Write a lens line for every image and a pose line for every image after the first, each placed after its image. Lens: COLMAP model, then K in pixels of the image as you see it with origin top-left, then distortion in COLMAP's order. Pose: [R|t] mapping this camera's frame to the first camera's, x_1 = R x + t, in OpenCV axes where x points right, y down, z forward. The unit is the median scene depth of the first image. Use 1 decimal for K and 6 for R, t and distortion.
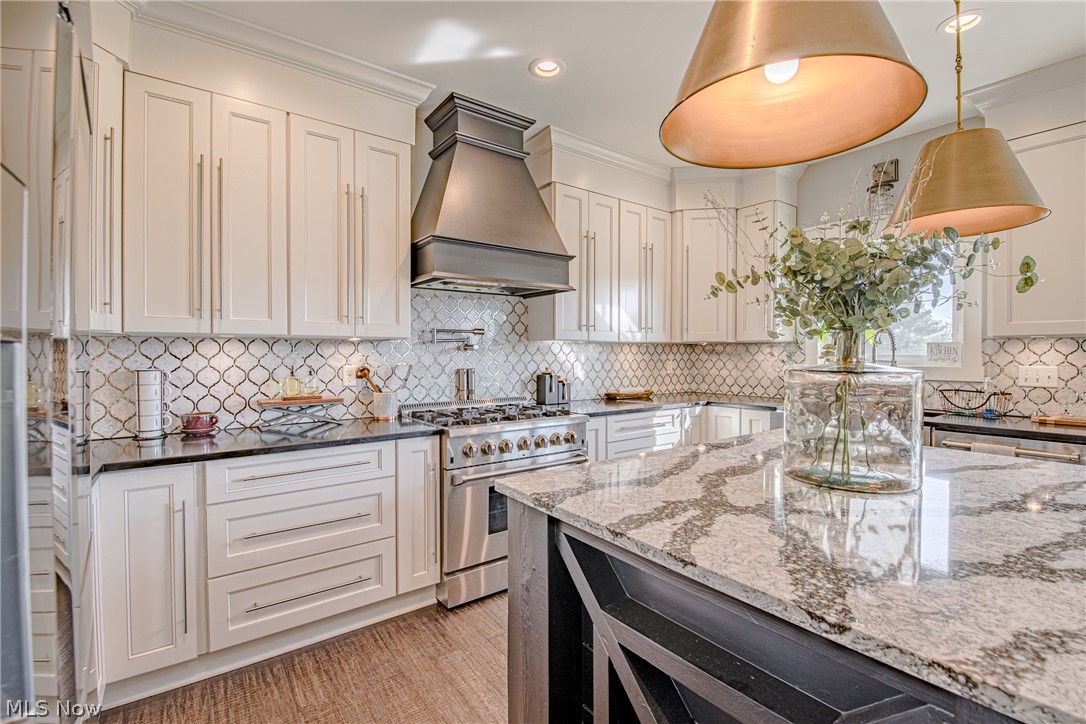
lens RADIAL K [[479.4, 0, 543.2], [0, 479.4, 354.8], [0, 0, 1]] dist [-0.000568, -0.011017]
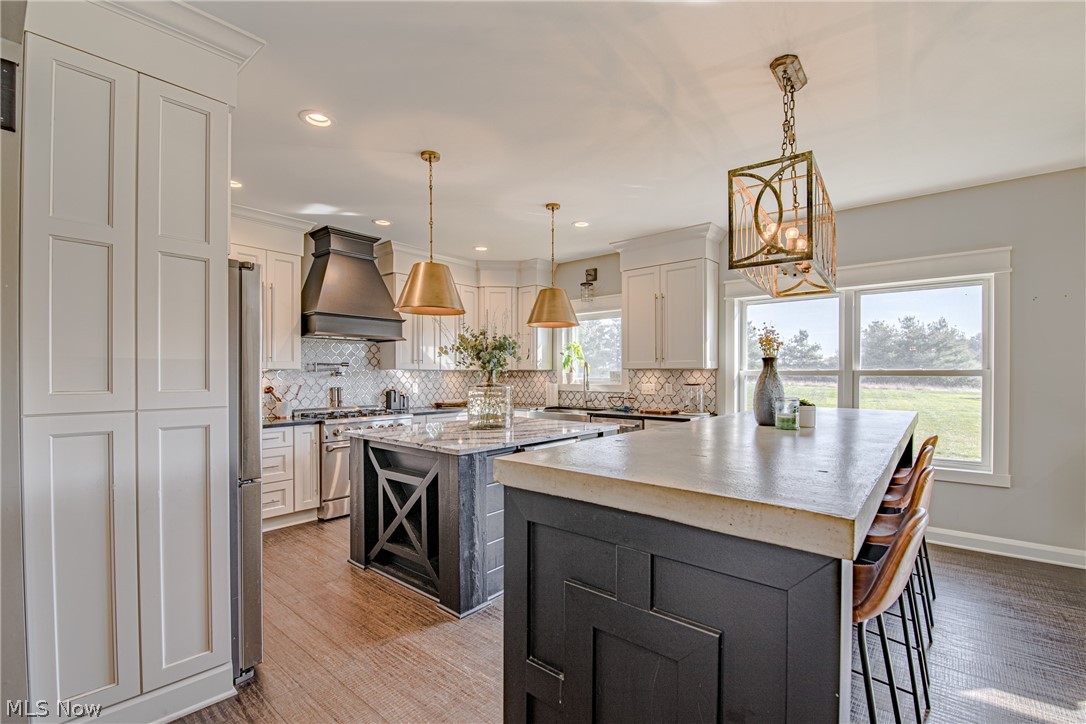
lens RADIAL K [[480.5, 0, 544.5], [0, 480.5, 378.0], [0, 0, 1]] dist [-0.000454, -0.011155]
pose [[0.974715, -0.001858, 0.223445, 0.165322], [0.001107, 0.999993, 0.003486, -0.007044], [-0.223450, -0.003151, 0.974710, -0.761154]]
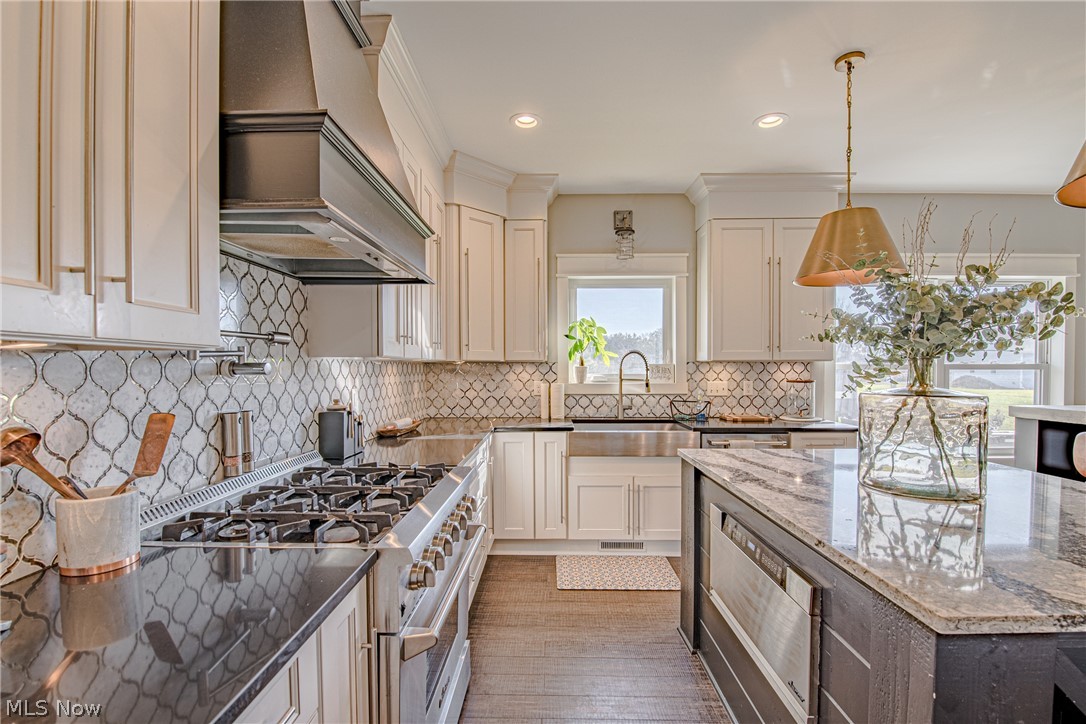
lens RADIAL K [[476.5, 0, 544.3], [0, 476.5, 376.5], [0, 0, 1]] dist [-0.001041, -0.011974]
pose [[0.613539, -0.014574, 0.789530, -0.368538], [0.004956, 0.999881, 0.014606, -0.013058], [-0.789649, -0.005048, 0.613538, 0.467694]]
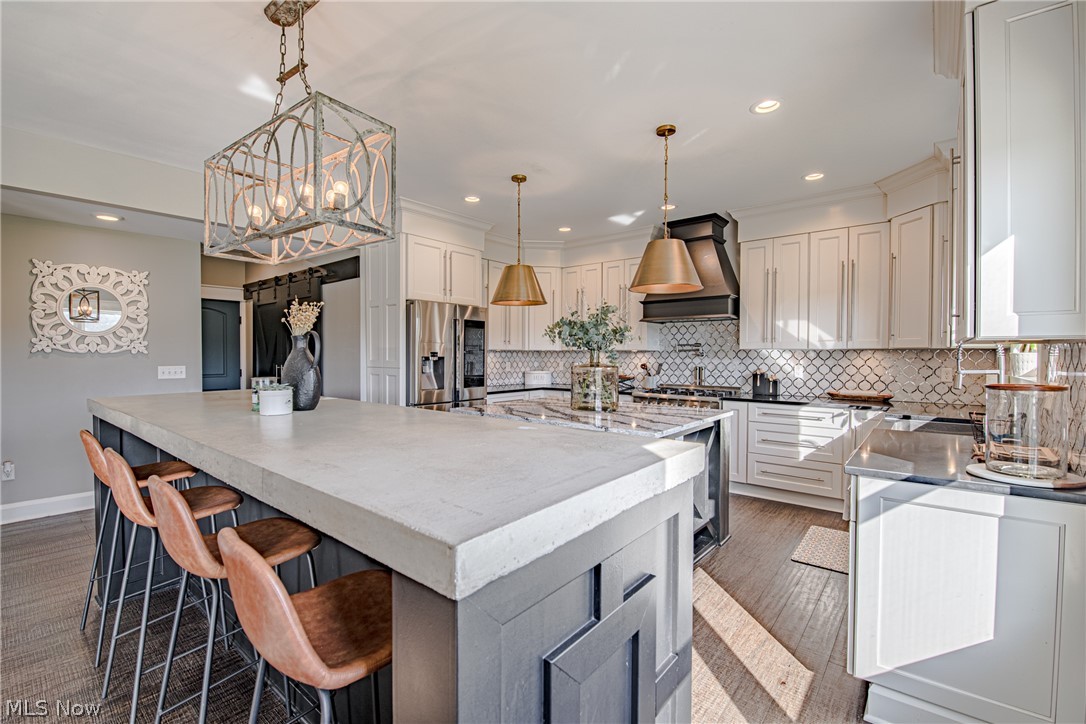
lens RADIAL K [[469.2, 0, 536.3], [0, 469.2, 360.8], [0, 0, 1]] dist [-0.000490, -0.011144]
pose [[0.226218, 0.015918, -0.973947, 1.390804], [-0.006606, 0.999869, 0.014808, -0.013174], [0.974054, 0.003084, 0.226293, 0.061074]]
